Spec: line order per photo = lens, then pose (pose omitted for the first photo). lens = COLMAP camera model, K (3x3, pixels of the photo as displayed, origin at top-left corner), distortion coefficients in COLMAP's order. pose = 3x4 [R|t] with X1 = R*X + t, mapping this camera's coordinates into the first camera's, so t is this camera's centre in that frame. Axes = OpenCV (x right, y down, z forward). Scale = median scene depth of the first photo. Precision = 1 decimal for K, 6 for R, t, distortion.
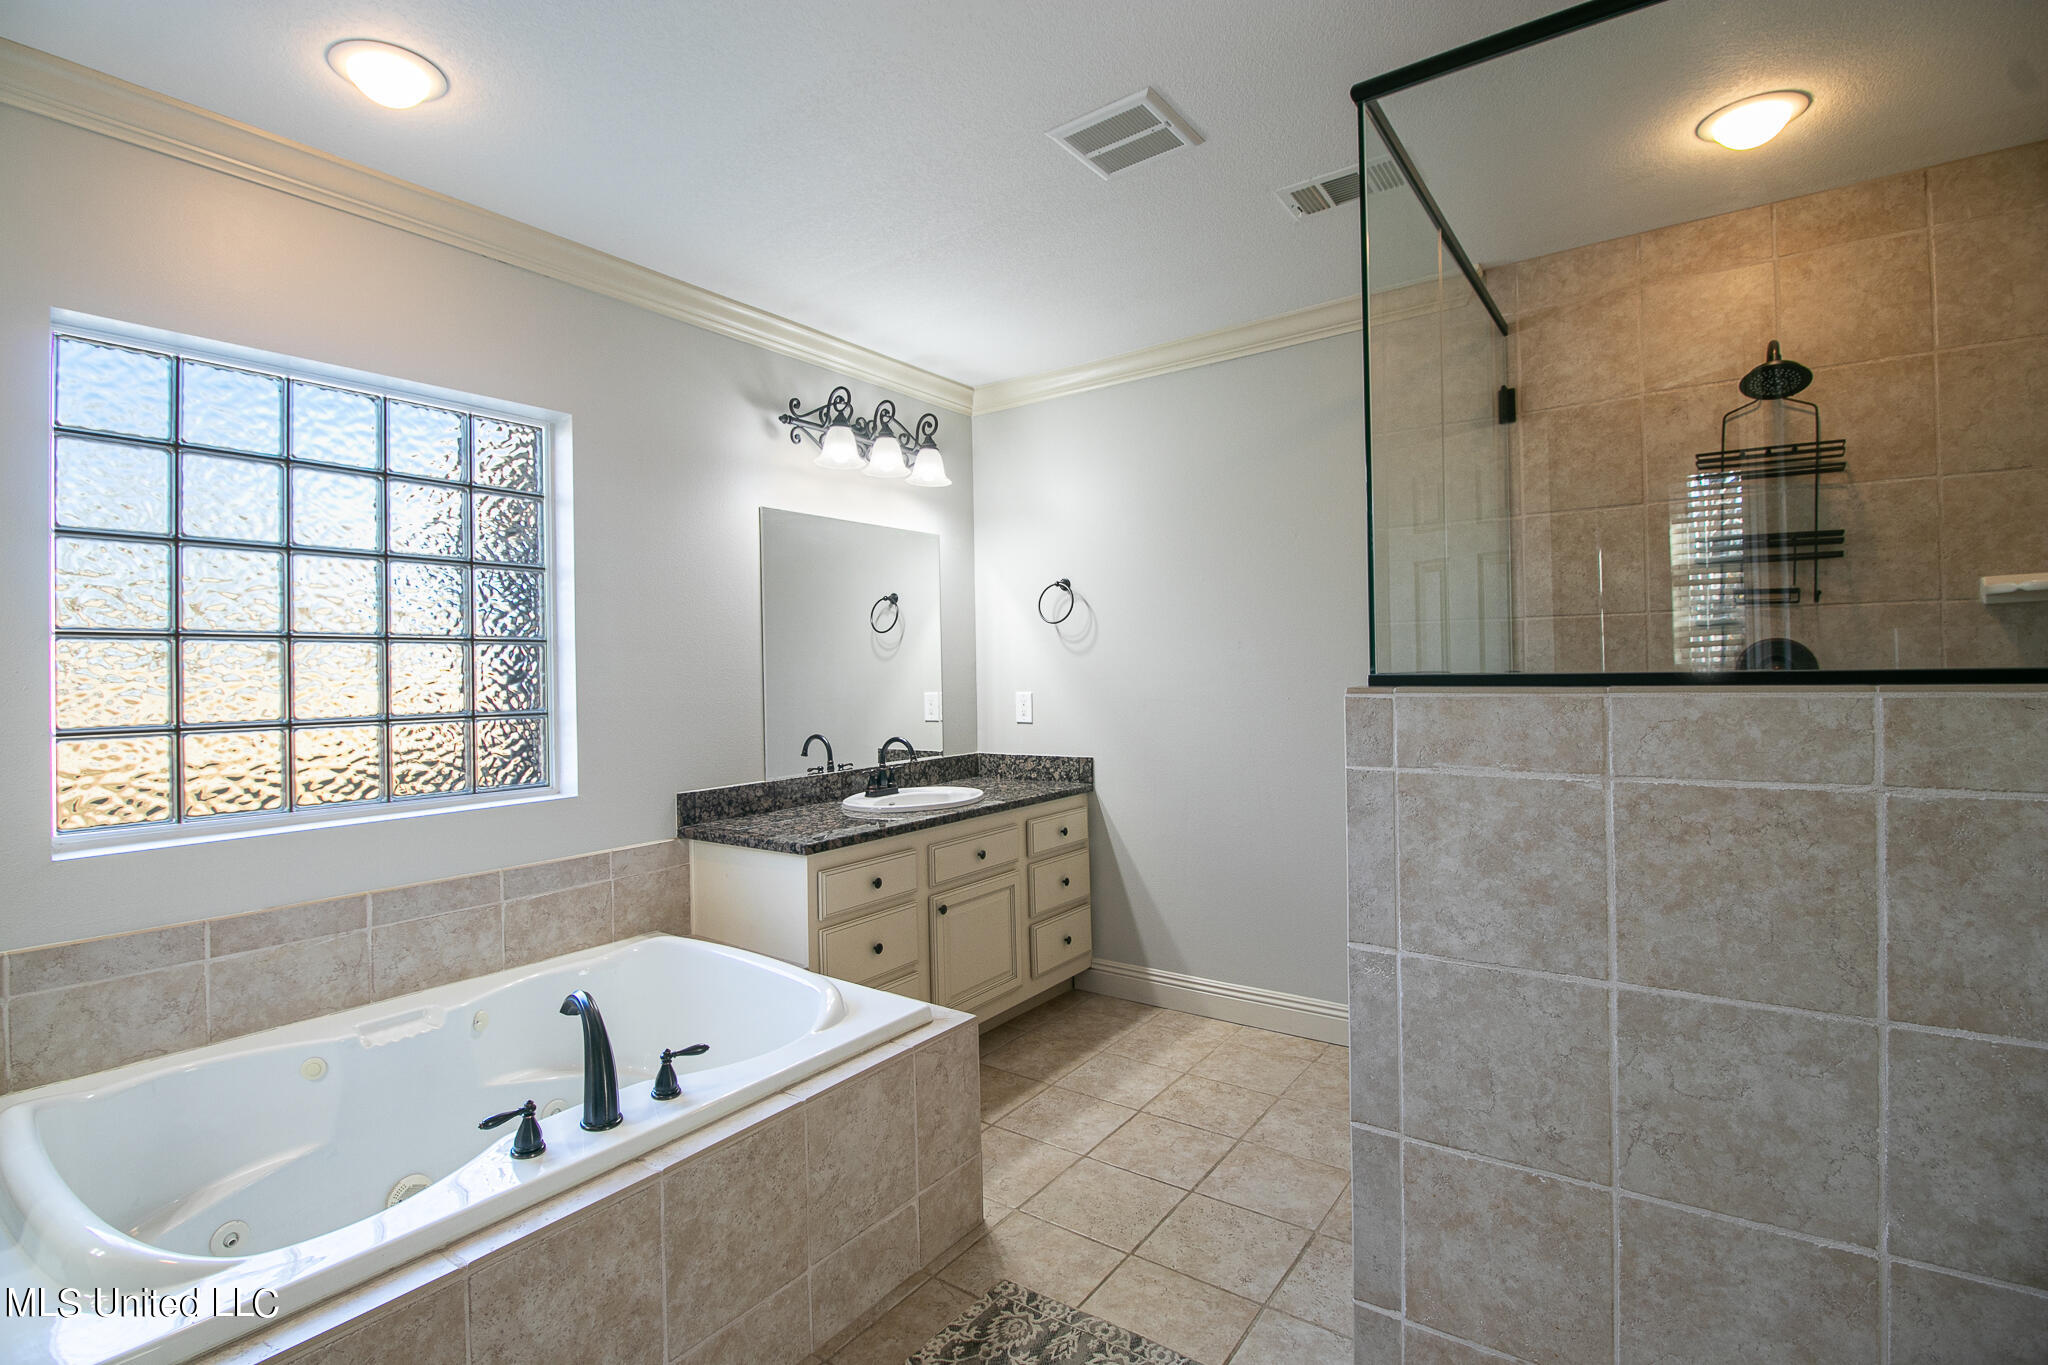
lens RADIAL K [[948.9, 0, 1010.5], [0, 948.9, 668.9], [0, 0, 1]] dist [-0.000507, -0.012241]
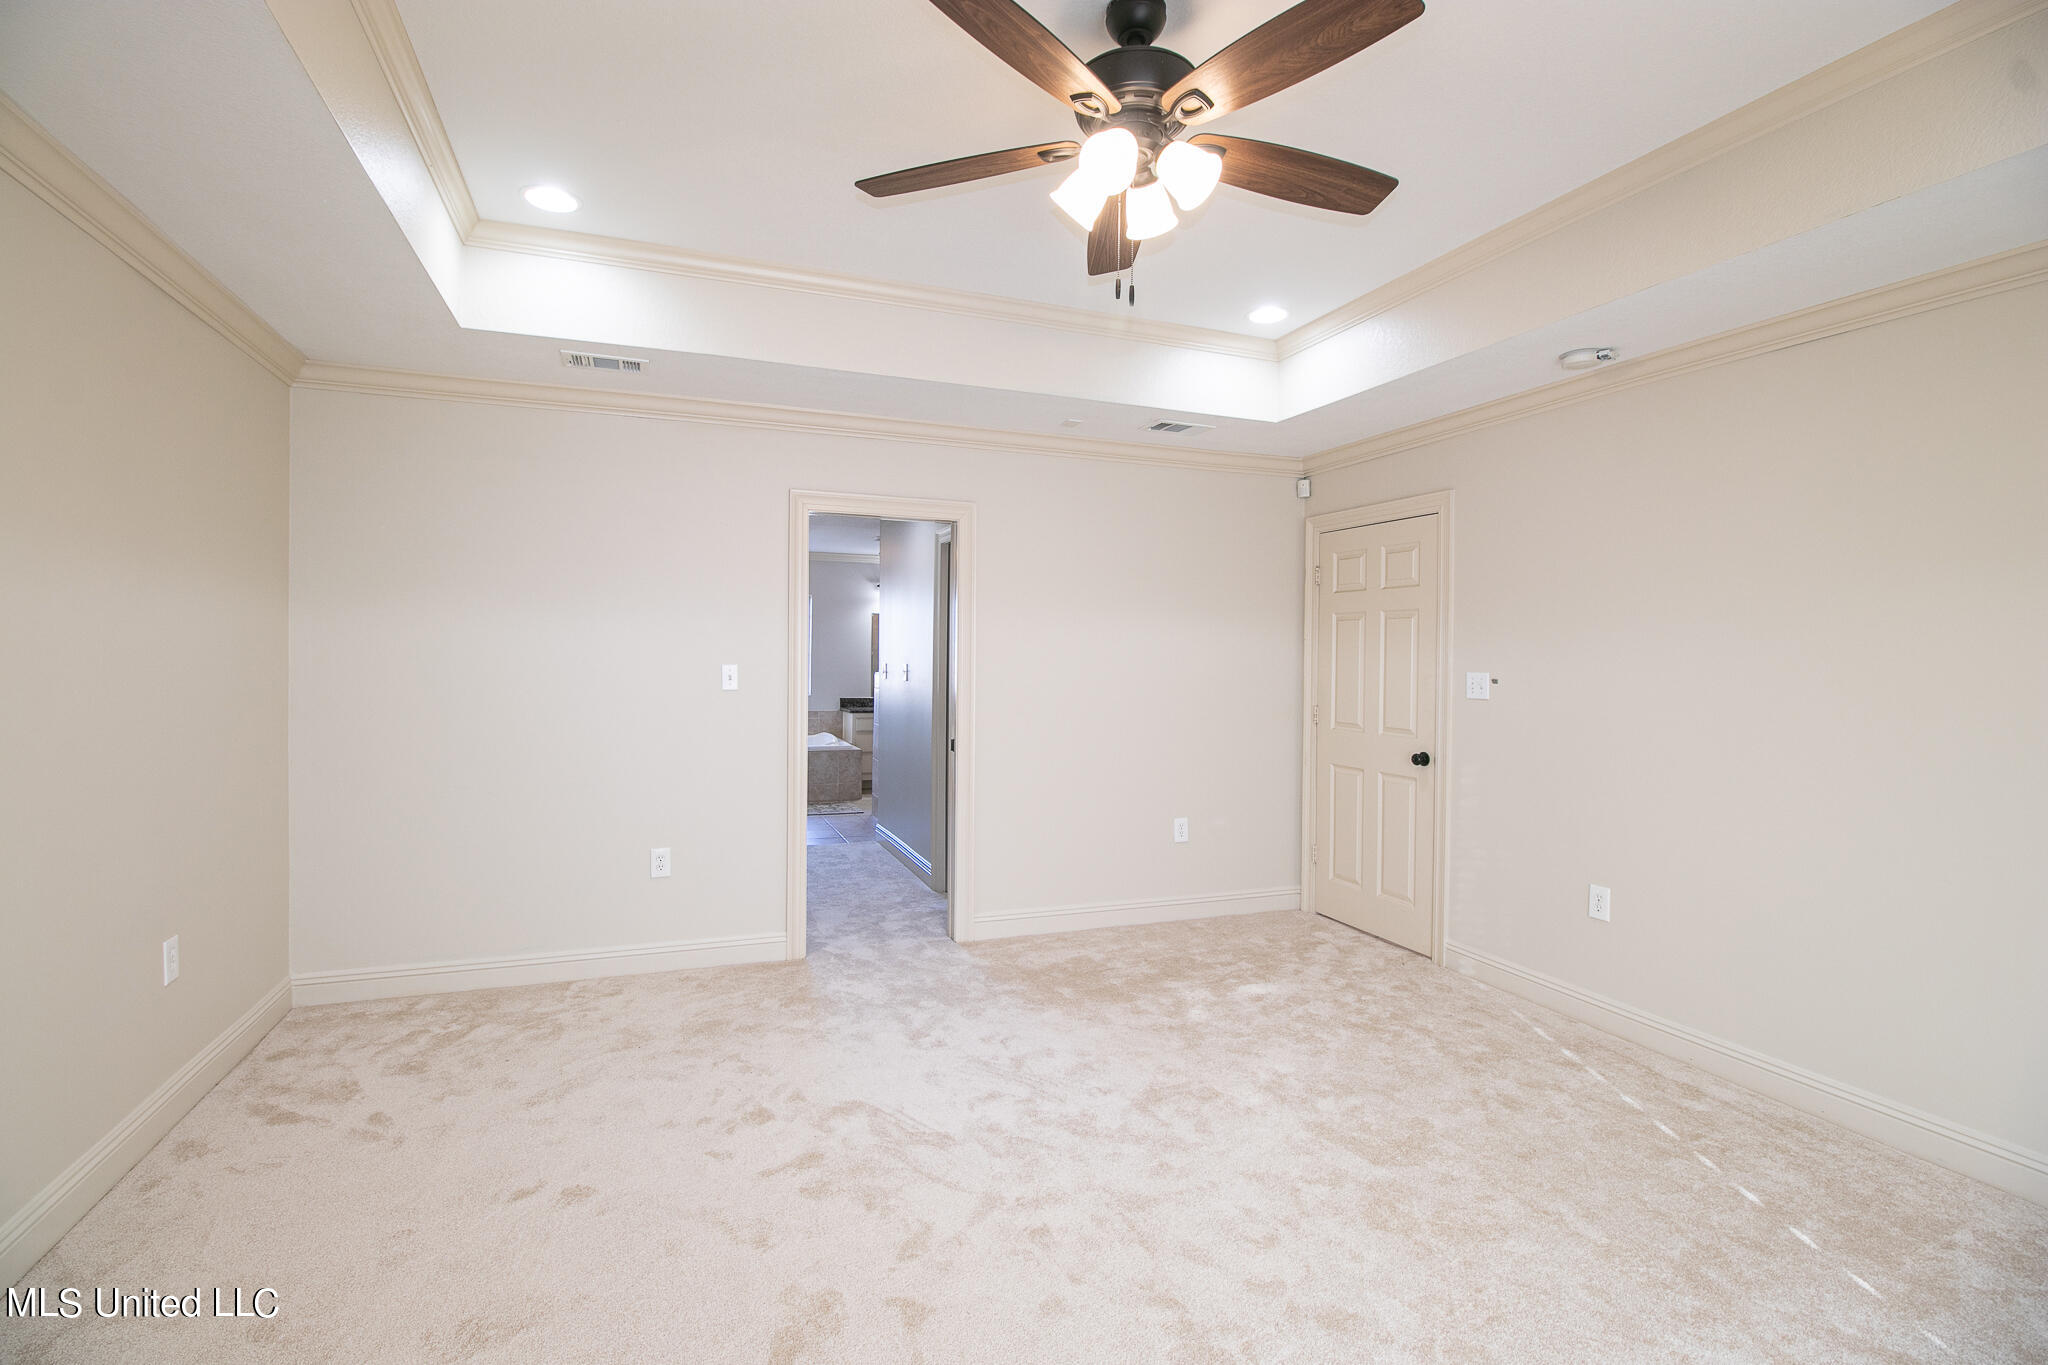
lens RADIAL K [[948.9, 0, 1010.5], [0, 948.9, 668.9], [0, 0, 1]] dist [-0.000507, -0.012241]
pose [[0.834698, 0.043438, -0.548992, 2.915298], [-0.030432, 0.998999, 0.032774, -0.148283], [0.549867, -0.010650, 0.835185, -2.212793]]
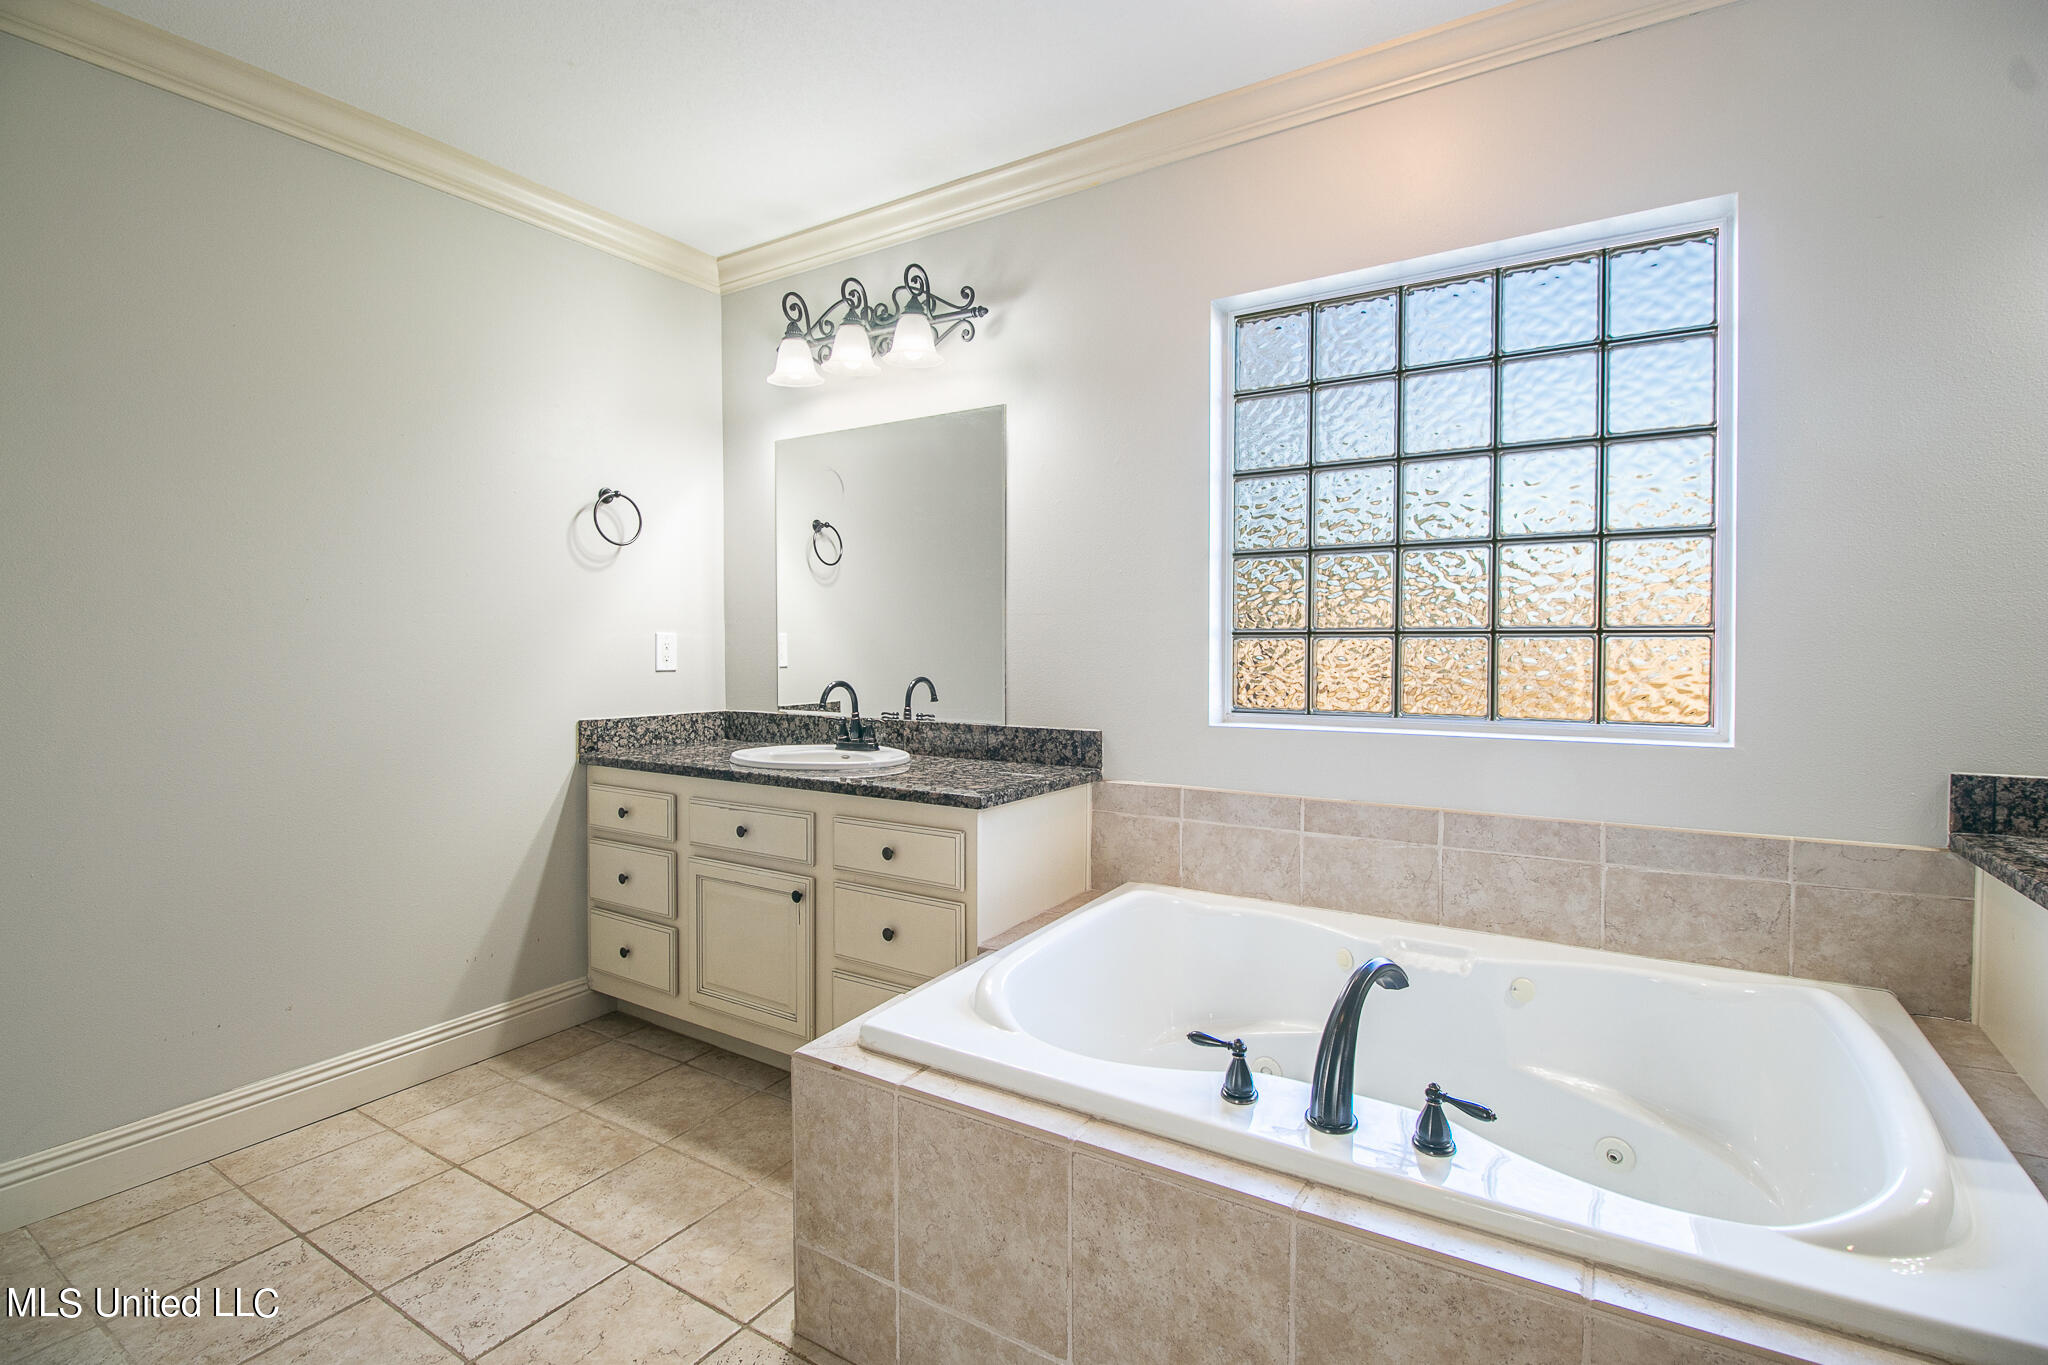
lens RADIAL K [[948.9, 0, 1010.5], [0, 948.9, 668.9], [0, 0, 1]] dist [-0.000507, -0.012241]
pose [[0.062957, 0.046381, -0.996938, 0.246603], [0.005508, 0.998888, 0.046819, 0.051239], [0.998001, -0.008439, 0.062632, 0.535551]]
